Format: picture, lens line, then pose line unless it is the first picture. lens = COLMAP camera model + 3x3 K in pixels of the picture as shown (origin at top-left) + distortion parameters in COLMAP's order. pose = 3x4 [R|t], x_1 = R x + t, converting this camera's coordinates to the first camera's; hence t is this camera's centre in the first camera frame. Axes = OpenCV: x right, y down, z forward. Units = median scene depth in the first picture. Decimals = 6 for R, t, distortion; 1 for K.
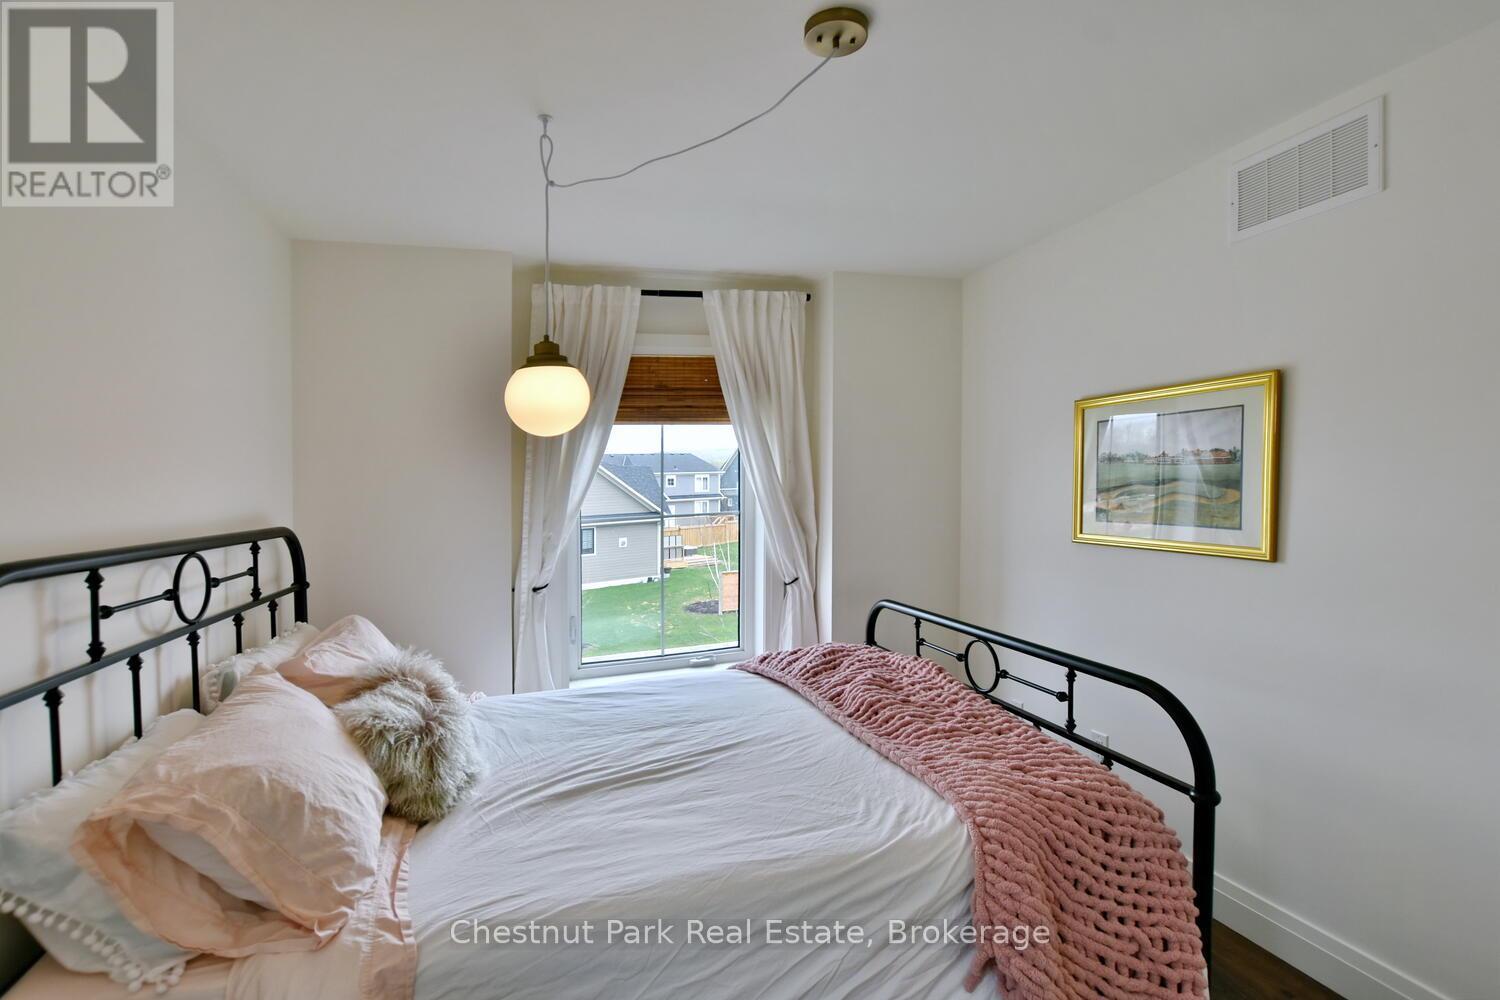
lens RADIAL K [[679.3, 0, 779.6], [0, 679.3, 504.3], [0, 0, 1]] dist [-0.002082, 0.000125]
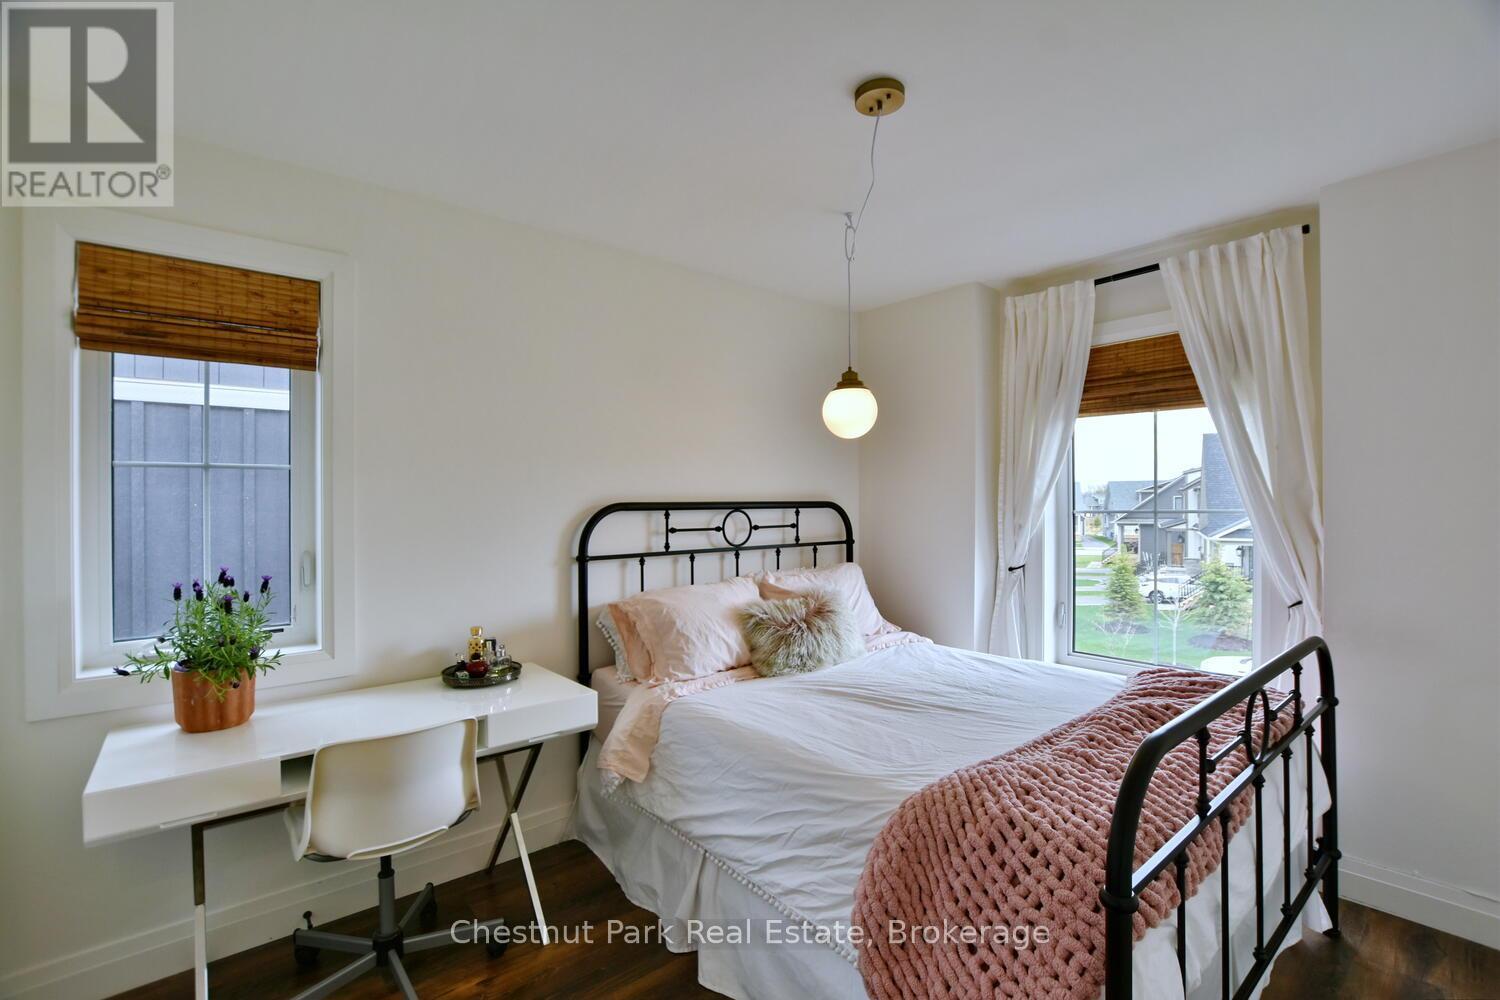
lens RADIAL K [[670.9, 0, 738.7], [0, 670.9, 495.9], [0, 0, 1]] dist [-0.021740, 0.000272]
pose [[0.395225, 0.028859, -0.918131, 0.684385], [-0.034447, 0.999269, 0.016581, 0.001187], [0.917938, 0.025073, 0.395931, 0.201520]]
